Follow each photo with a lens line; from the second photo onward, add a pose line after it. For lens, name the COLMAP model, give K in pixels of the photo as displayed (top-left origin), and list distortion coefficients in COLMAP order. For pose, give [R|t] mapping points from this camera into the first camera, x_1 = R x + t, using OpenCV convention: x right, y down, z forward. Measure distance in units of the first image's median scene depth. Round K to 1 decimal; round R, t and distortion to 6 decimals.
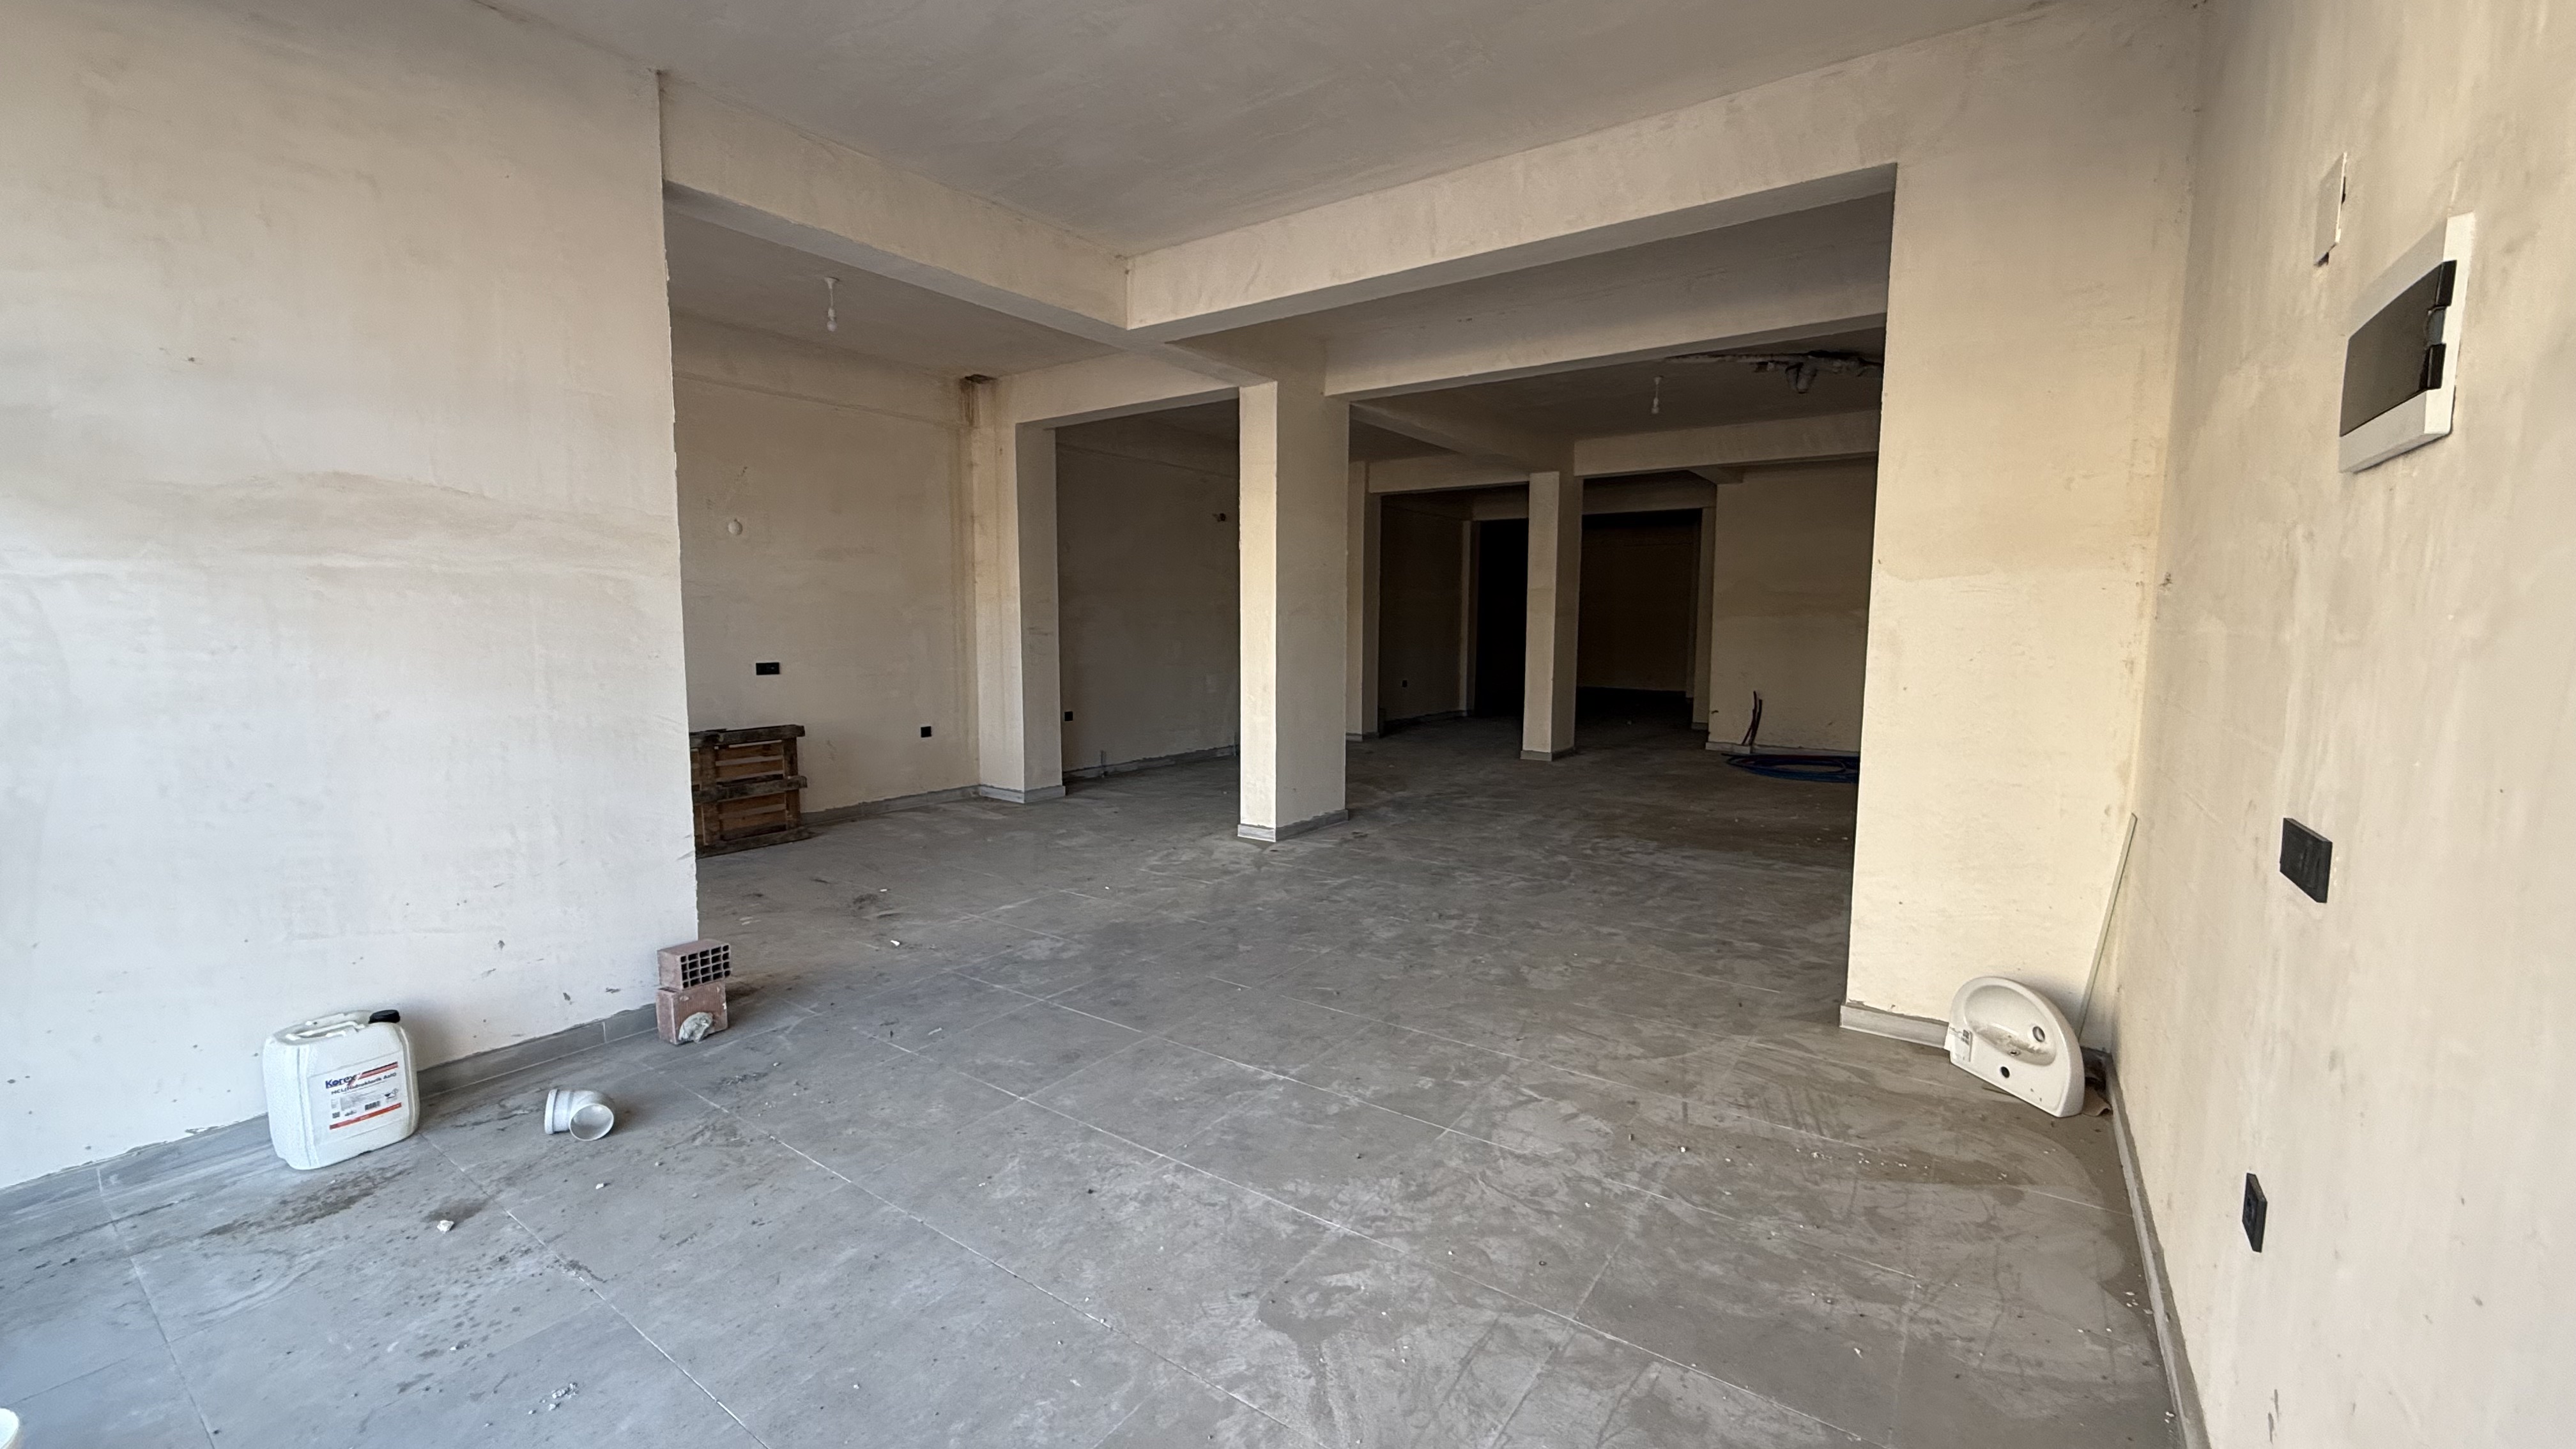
lens RADIAL K [[1032.8, 0, 1281.6], [0, 1032.8, 719.4], [0, 0, 1]] dist [0.000631, 0.000599]
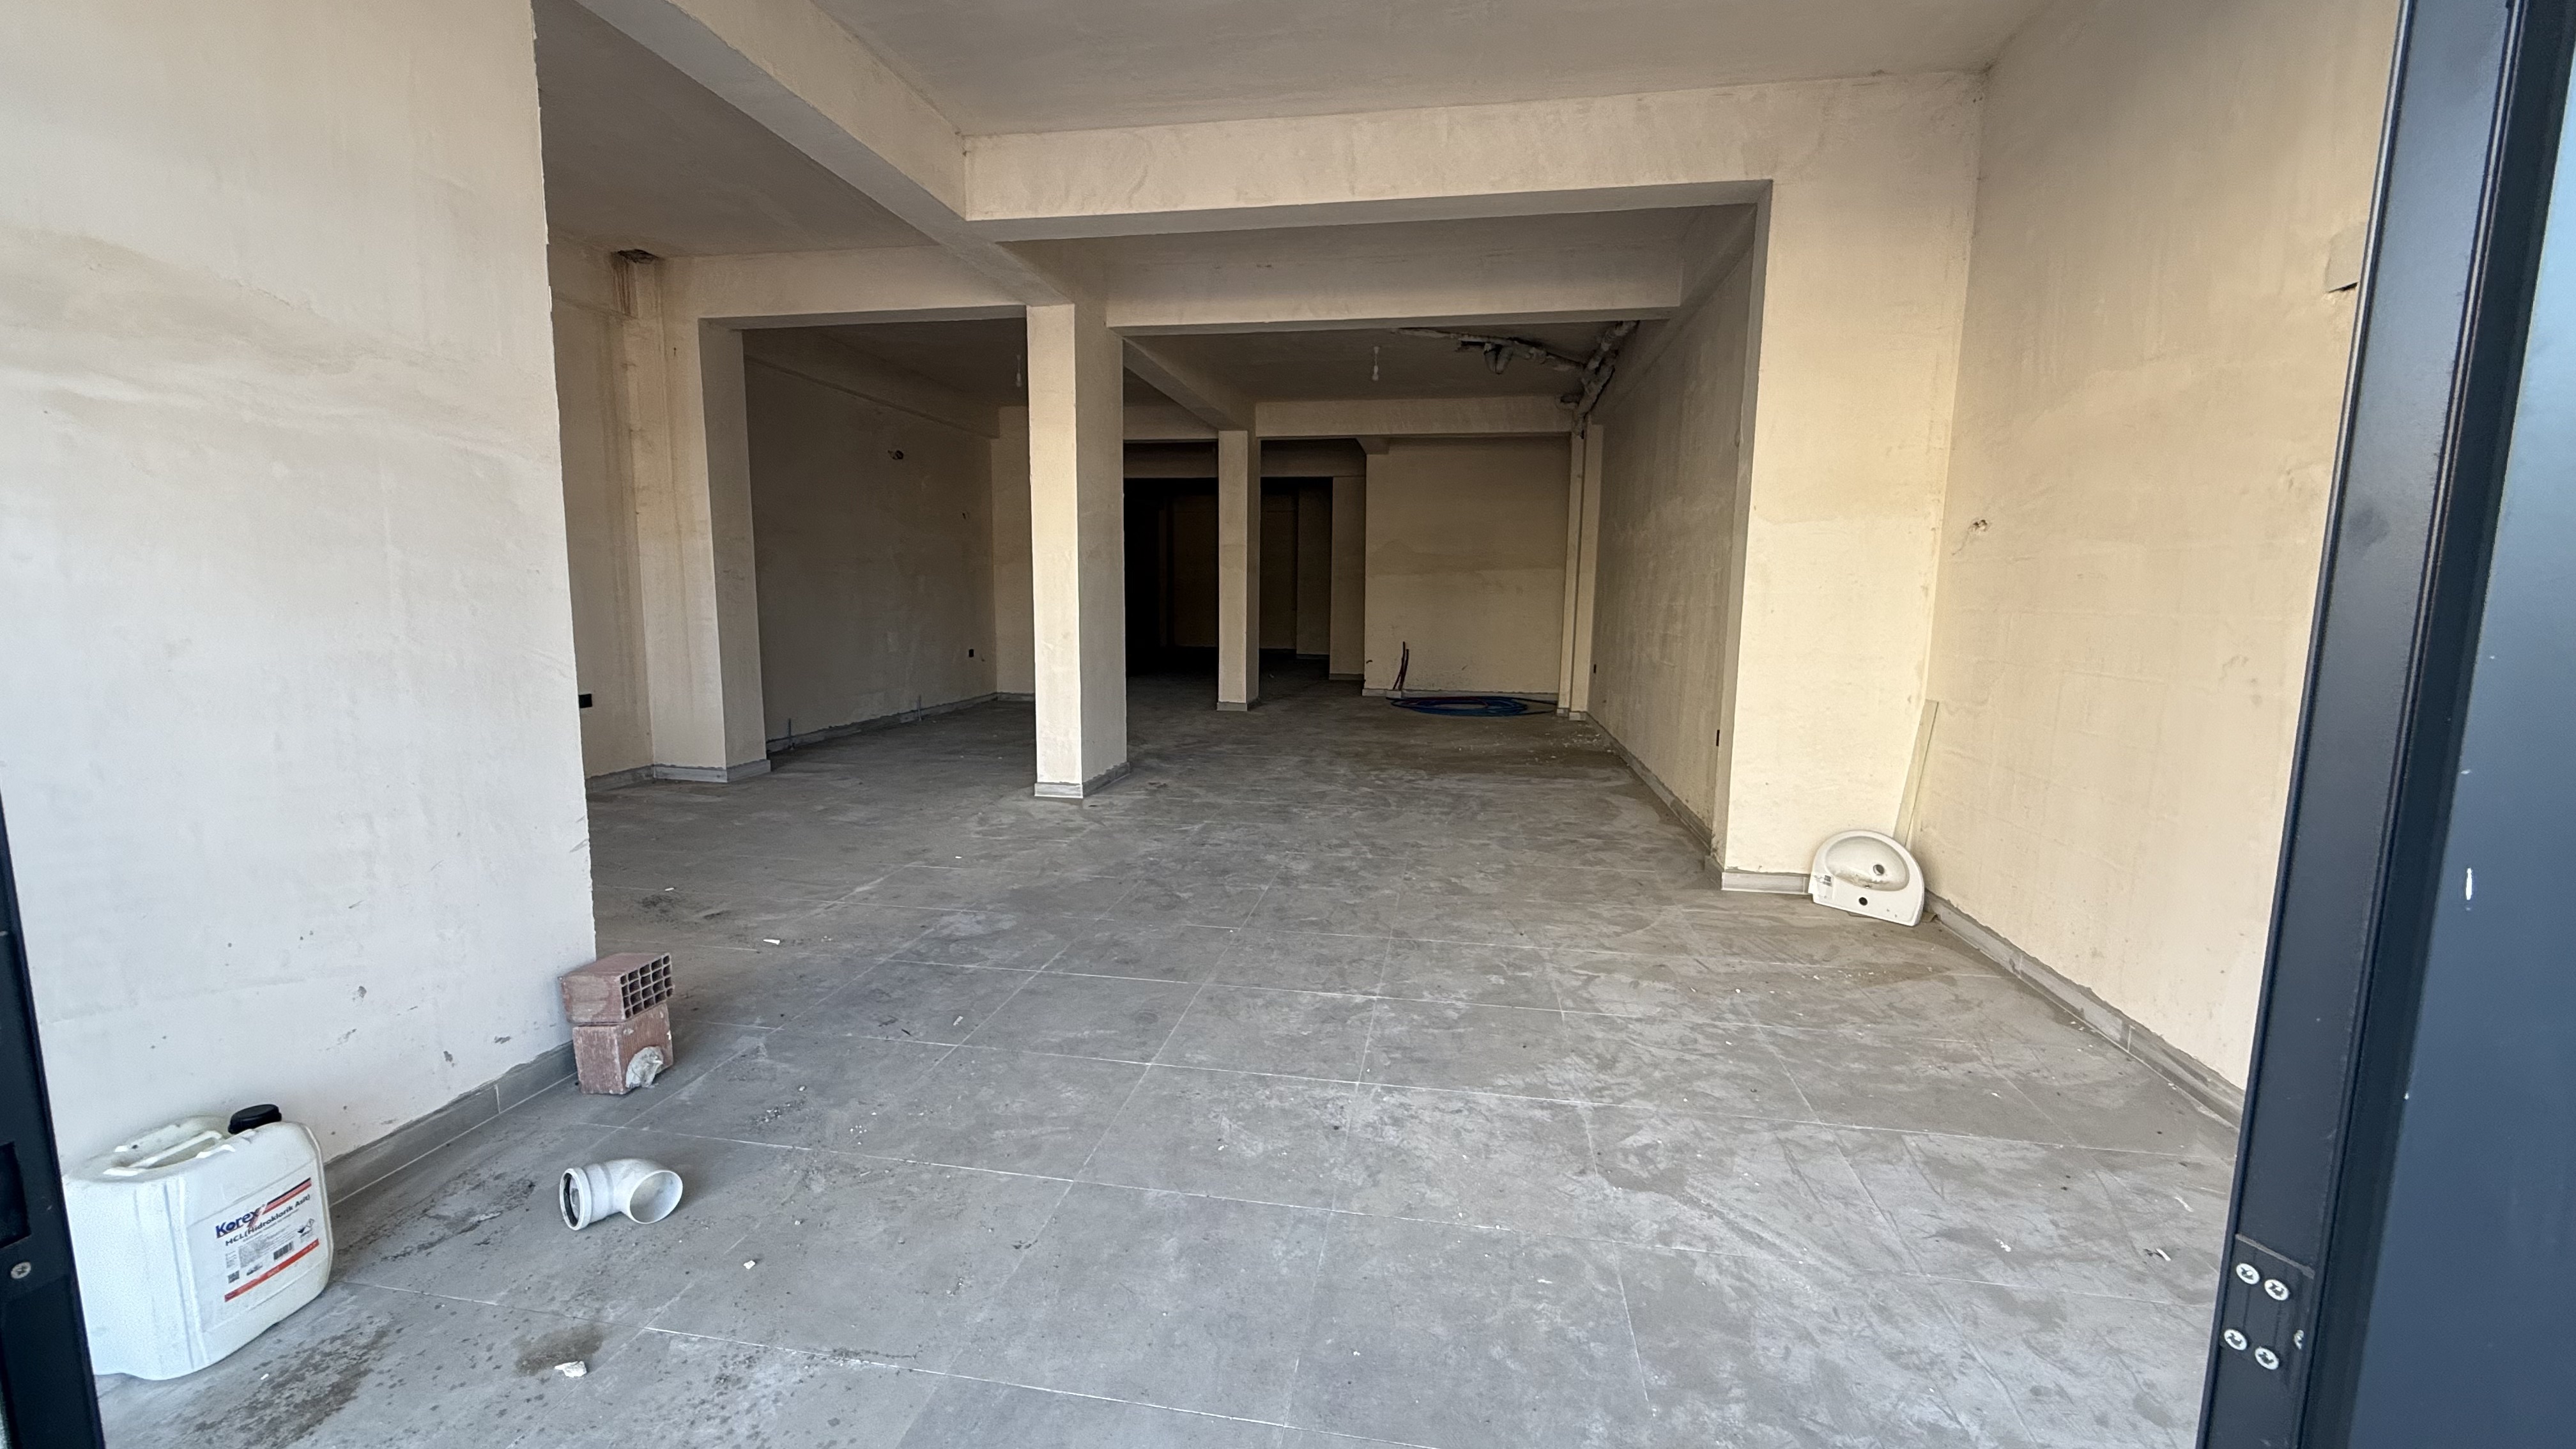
lens RADIAL K [[1032.8, 0, 1290.1], [0, 1032.8, 719.9], [0, 0, 1]] dist [0.000631, 0.000599]
pose [[0.900451, -0.047233, 0.432386, -0.457393], [0.034011, 0.998689, 0.038266, 0.033230], [-0.433626, -0.019751, 0.900876, 0.126106]]
